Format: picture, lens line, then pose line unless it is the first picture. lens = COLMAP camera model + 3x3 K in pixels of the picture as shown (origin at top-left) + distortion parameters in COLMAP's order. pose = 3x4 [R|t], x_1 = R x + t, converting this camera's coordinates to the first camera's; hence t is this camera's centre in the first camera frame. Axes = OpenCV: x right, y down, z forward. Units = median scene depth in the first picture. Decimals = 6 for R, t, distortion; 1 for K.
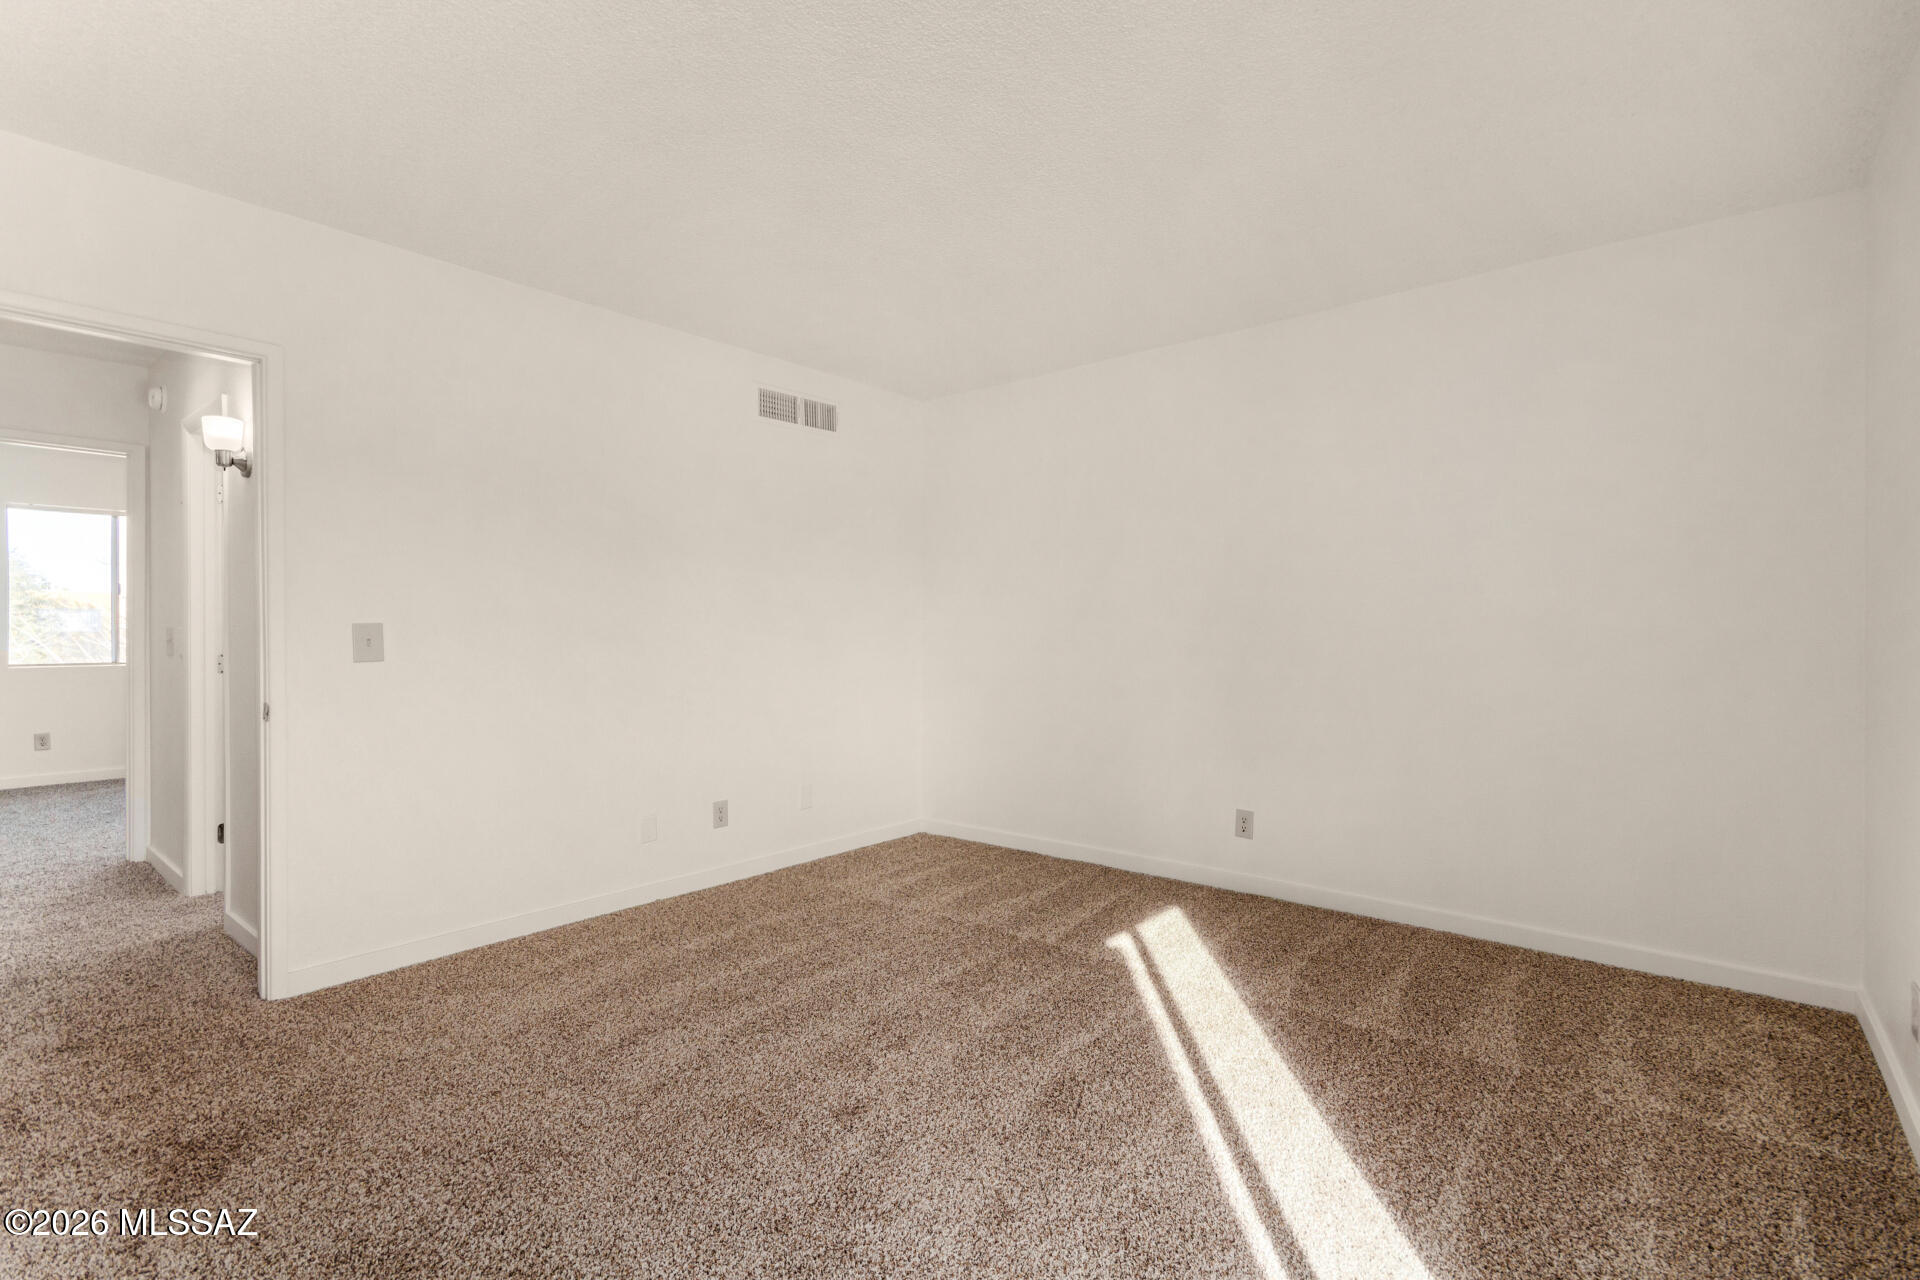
lens RADIAL K [[889.9, 0, 960.0], [0, 889.9, 640.0], [0, 0, 1]] dist [0.001515, 0.000218]
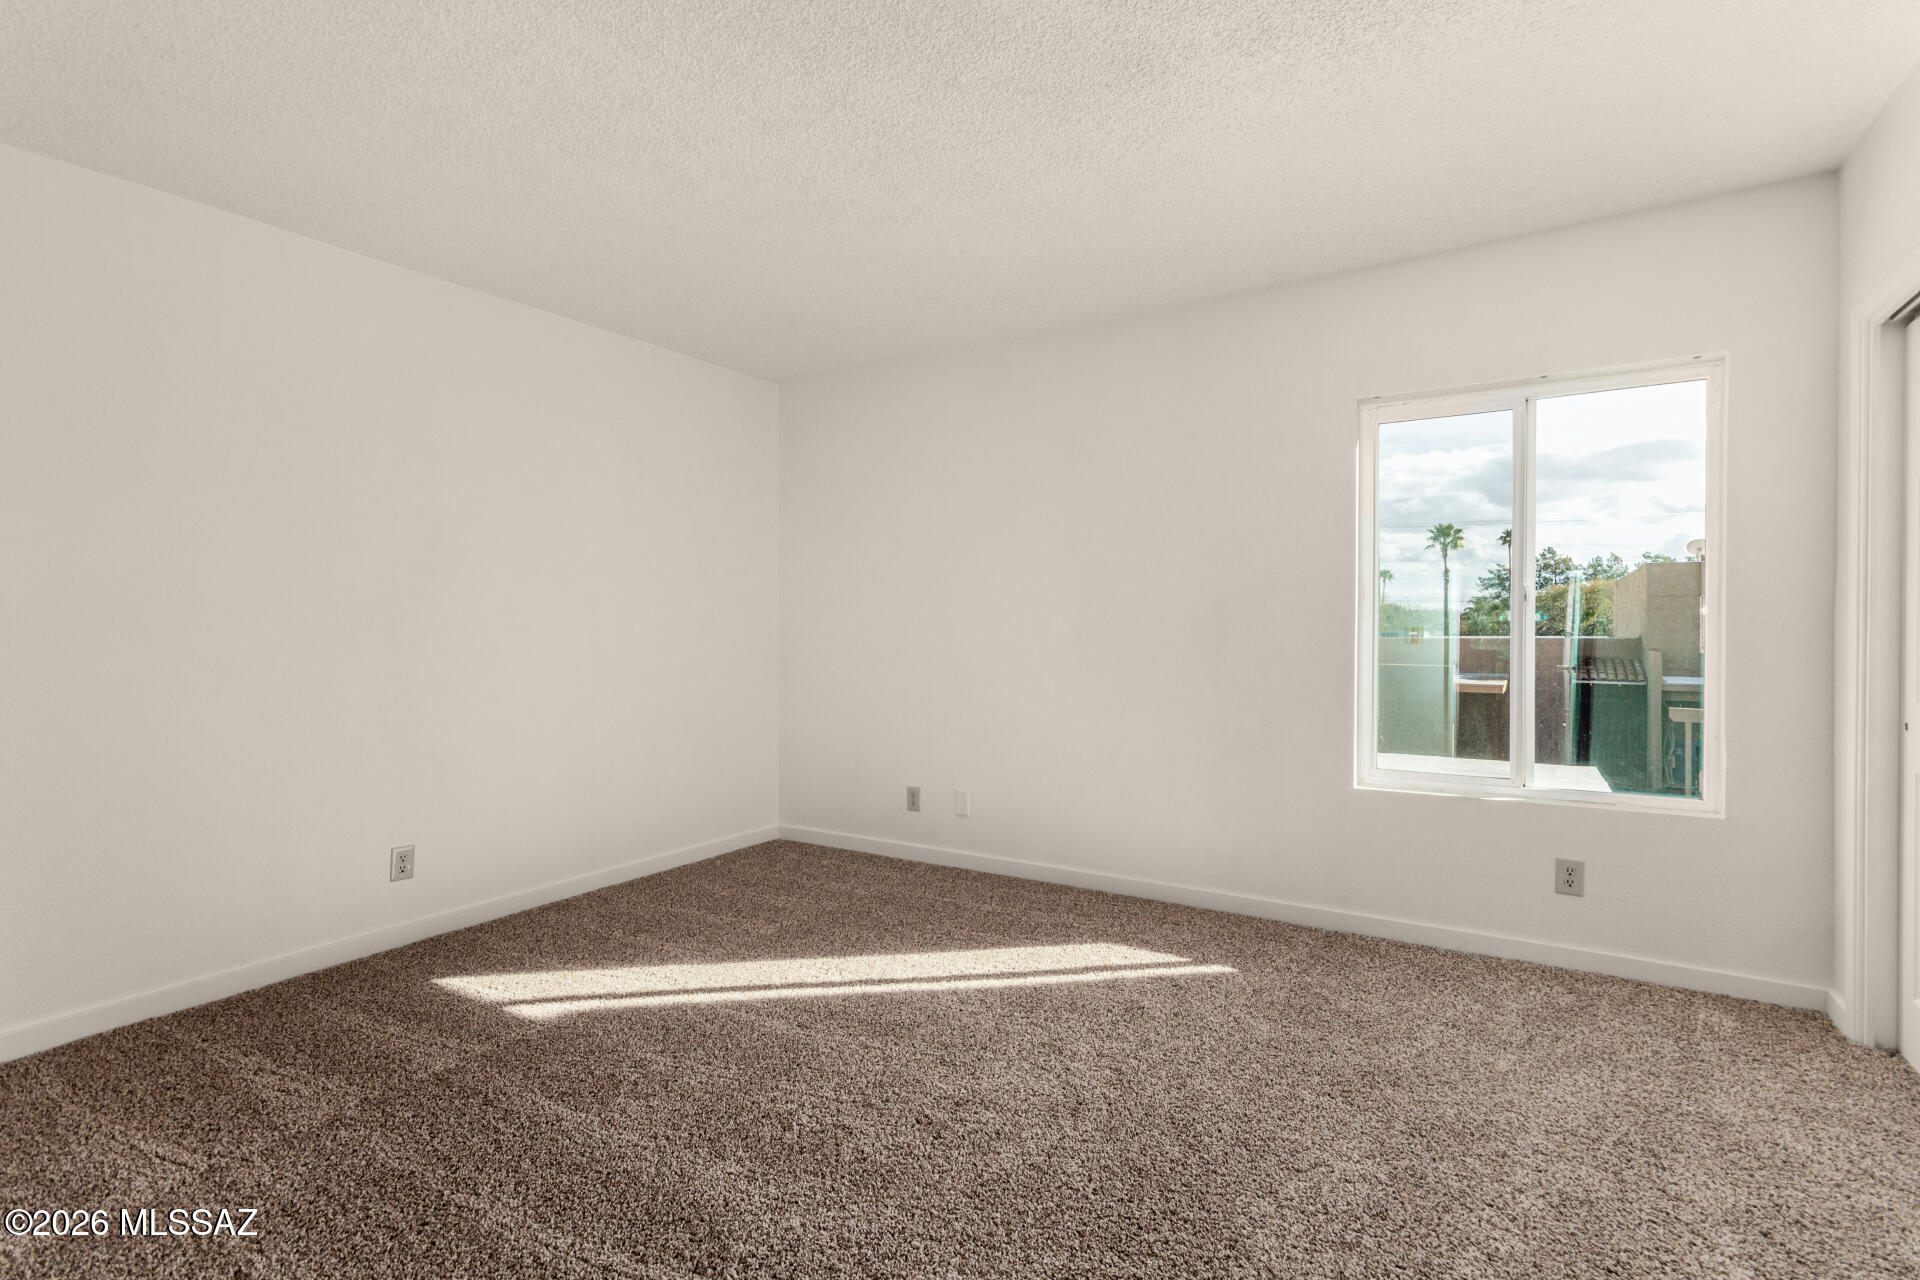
lens RADIAL K [[889.9, 0, 960.0], [0, 889.9, 640.0], [0, 0, 1]] dist [0.001515, 0.000218]
pose [[-0.144897, -0.013179, 0.989359, -0.732235], [0.016669, 0.999737, 0.015759, -0.013967], [-0.989306, 0.018775, -0.144639, 0.735610]]
